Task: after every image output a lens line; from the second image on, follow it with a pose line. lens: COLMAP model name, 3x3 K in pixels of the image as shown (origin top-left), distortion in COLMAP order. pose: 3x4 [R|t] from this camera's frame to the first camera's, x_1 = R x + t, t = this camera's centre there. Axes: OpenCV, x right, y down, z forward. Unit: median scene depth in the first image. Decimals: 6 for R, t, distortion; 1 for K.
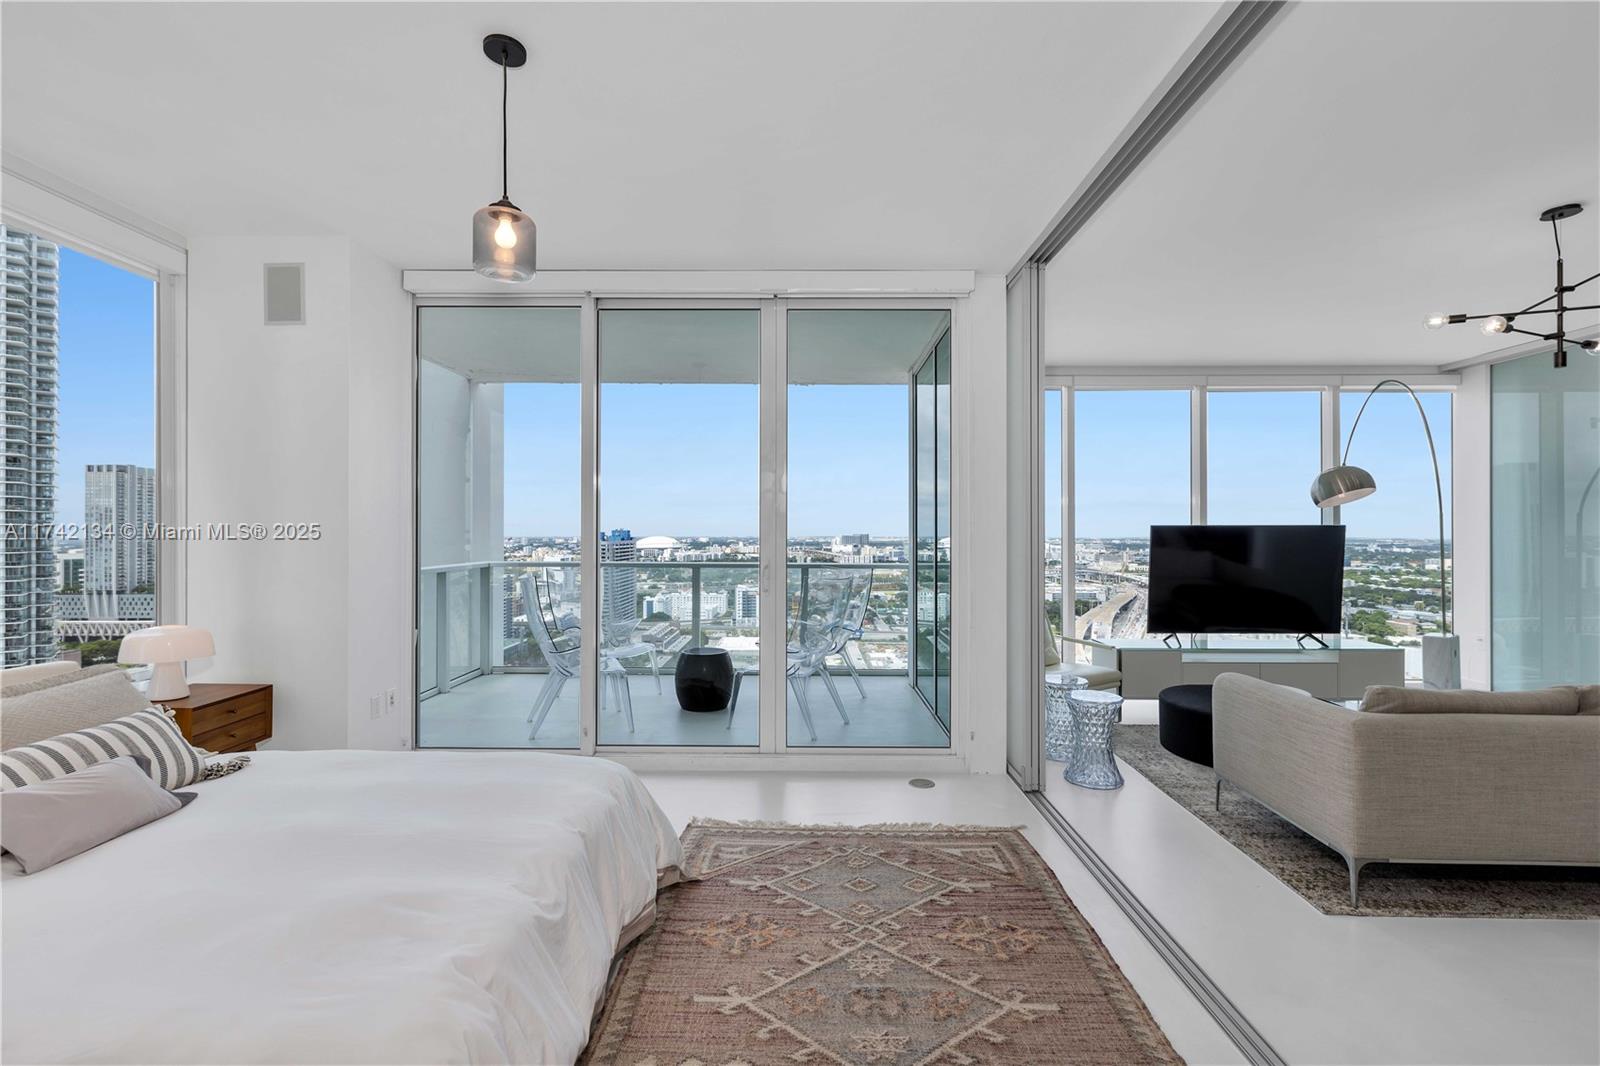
lens RADIAL K [[709.7, 0, 793.5], [0, 709.7, 533.1], [0, 0, 1]] dist [0.004175, -0.003483]
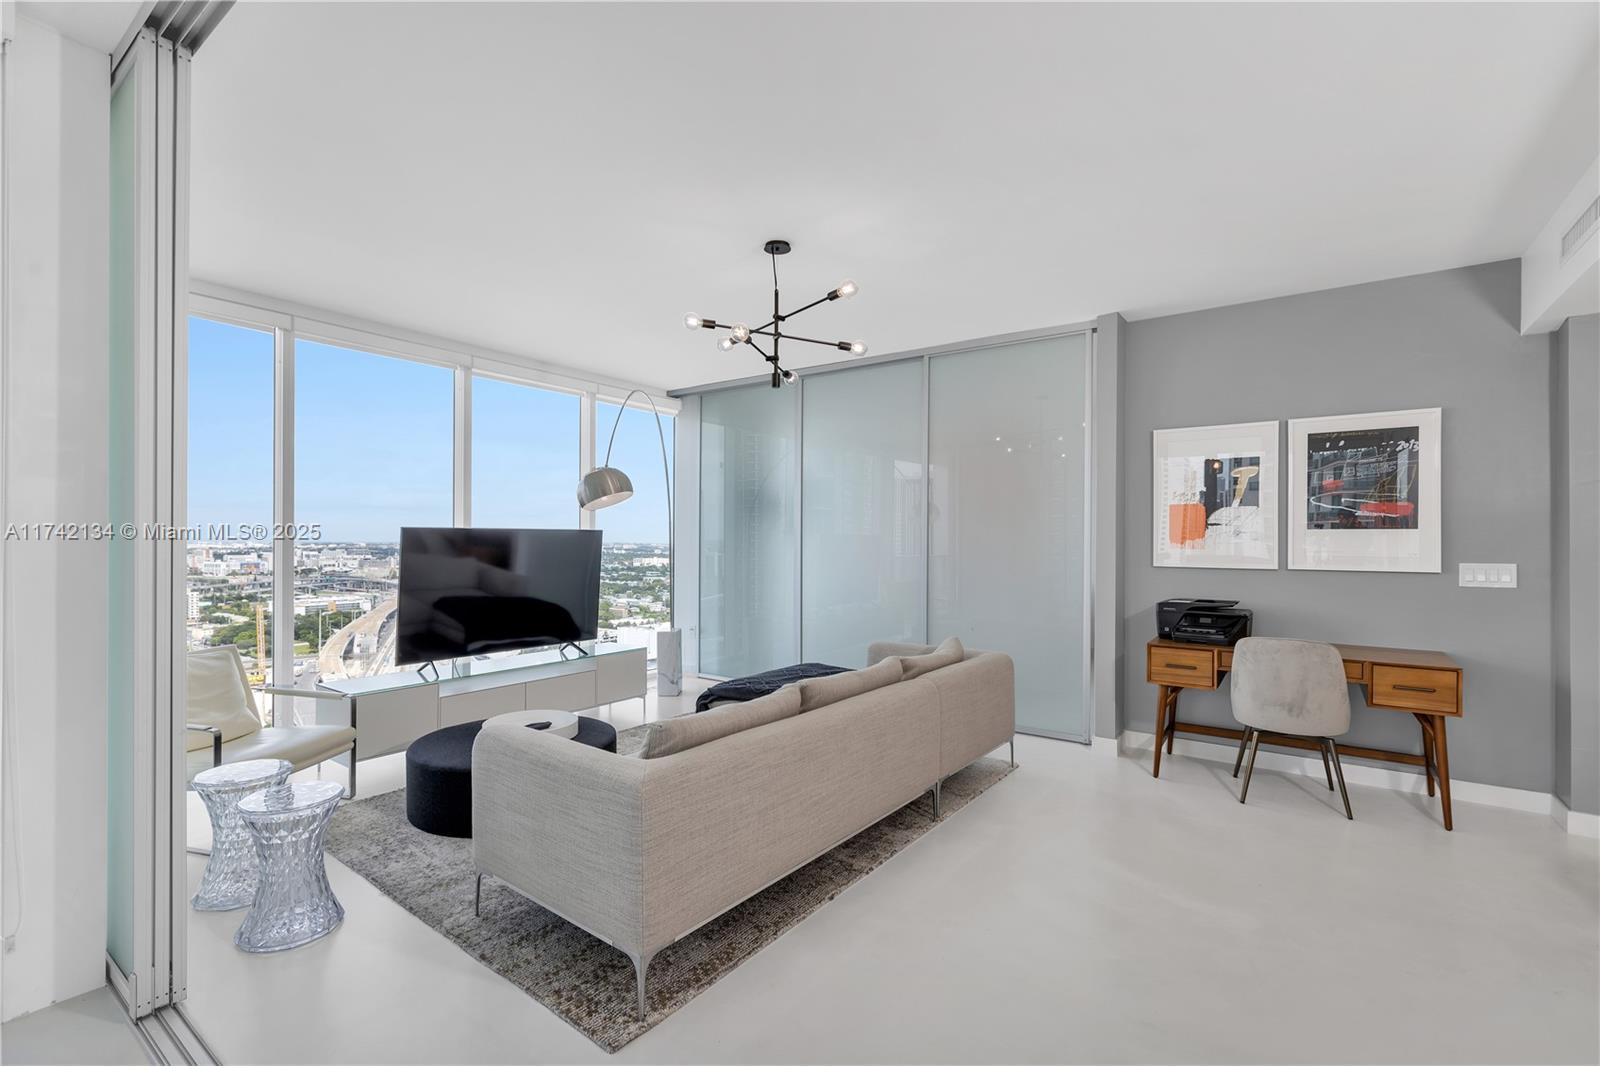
lens RADIAL K [[709.7, 0, 799.7], [0, 709.7, 536.4], [0, 0, 1]] dist [0.004175, -0.003483]
pose [[0.576194, 0.006609, 0.817286, 0.138789], [-0.005372, 0.999976, -0.004300, 0.000742], [-0.817295, -0.001913, 0.576216, 0.227993]]
